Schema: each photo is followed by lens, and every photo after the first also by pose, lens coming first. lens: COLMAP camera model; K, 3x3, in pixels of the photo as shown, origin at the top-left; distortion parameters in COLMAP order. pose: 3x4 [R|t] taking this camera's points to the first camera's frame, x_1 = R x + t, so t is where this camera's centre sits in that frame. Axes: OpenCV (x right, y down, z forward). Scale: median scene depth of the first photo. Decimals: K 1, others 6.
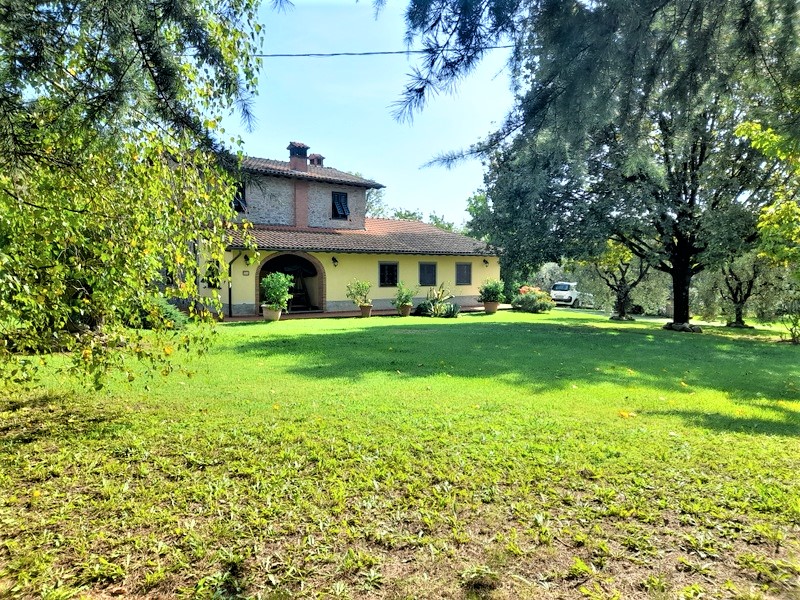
lens RADIAL K [[568.2, 0, 400.0], [0, 568.2, 300.0], [0, 0, 1]] dist [0.102455, -0.146483]
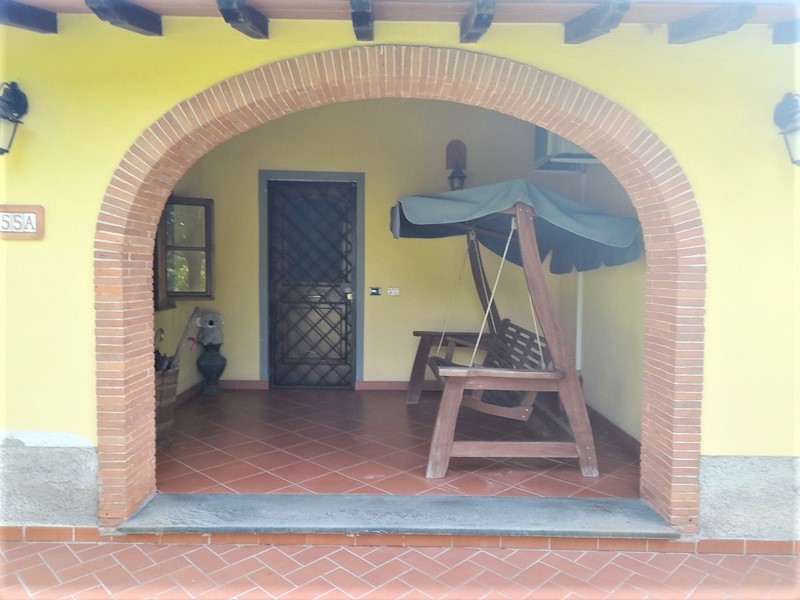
lens RADIAL K [[568.2, 0, 400.0], [0, 568.2, 300.0], [0, 0, 1]] dist [0.102455, -0.146483]
pose [[0.768307, 0.039227, -0.638878, -0.091942], [-0.042062, 0.999057, 0.010759, -0.027987], [0.638698, 0.018607, 0.769233, 0.785555]]
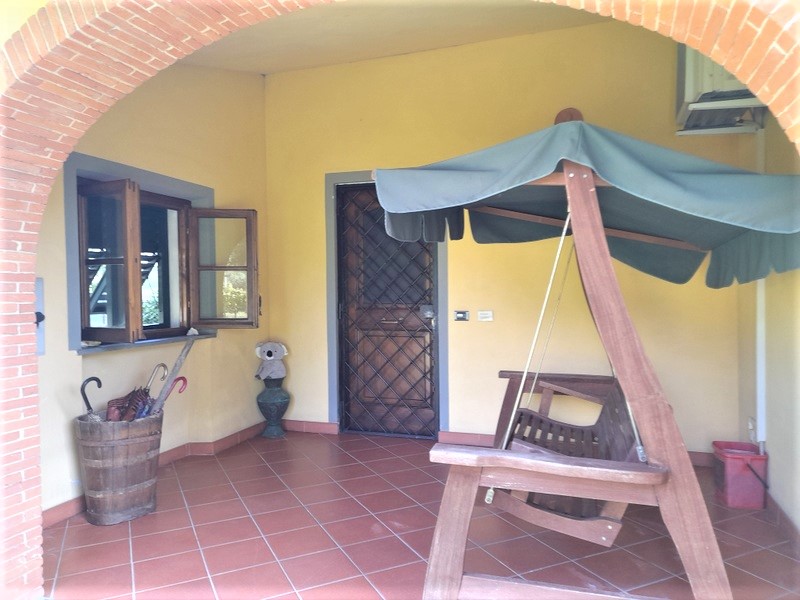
lens RADIAL K [[568.2, 0, 400.0], [0, 568.2, 300.0], [0, 0, 1]] dist [0.102455, -0.146483]
pose [[0.499789, 0.006874, -0.866120, -0.102358], [-0.032775, 0.999402, -0.010981, -0.030953], [0.865527, 0.033875, 0.499716, 0.851477]]
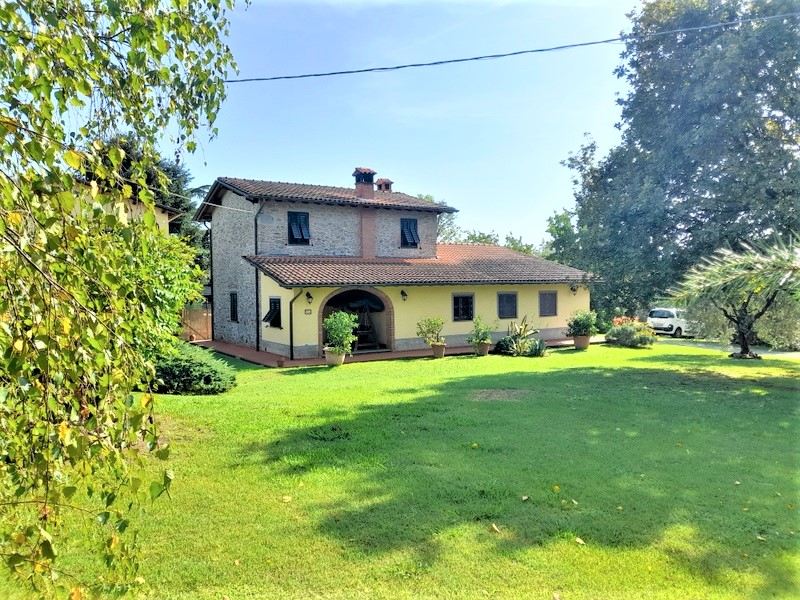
lens RADIAL K [[568.2, 0, 400.0], [0, 568.2, 300.0], [0, 0, 1]] dist [0.102455, -0.146483]
pose [[0.991804, -0.017611, -0.126552, -0.005399], [0.013418, 0.999335, -0.033915, -0.027089], [0.127065, 0.031939, 0.991380, 0.090435]]
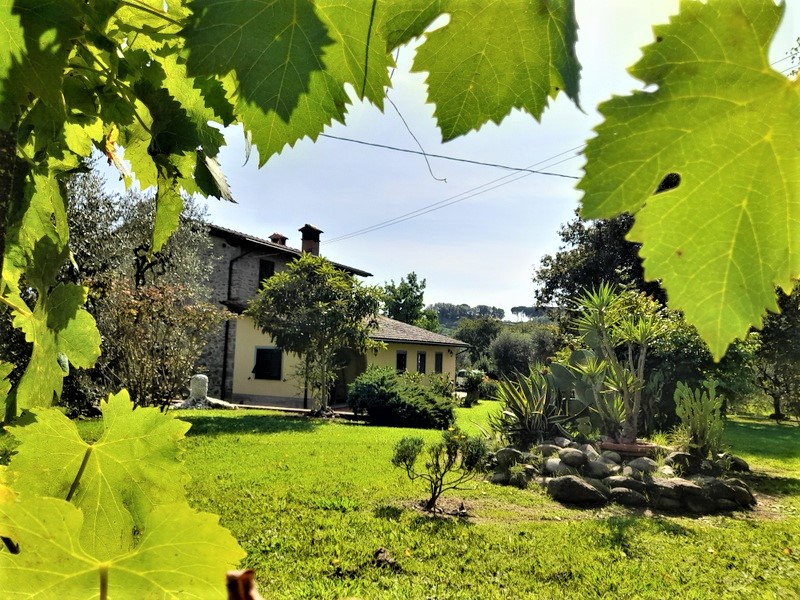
lens RADIAL K [[568.2, 0, 400.0], [0, 568.2, 300.0], [0, 0, 1]] dist [0.102455, -0.146483]
pose [[0.905019, 0.061312, 0.420928, -0.445676], [-0.002267, 0.990239, -0.139363, -0.017211], [-0.425364, 0.125172, 0.896324, 0.094014]]
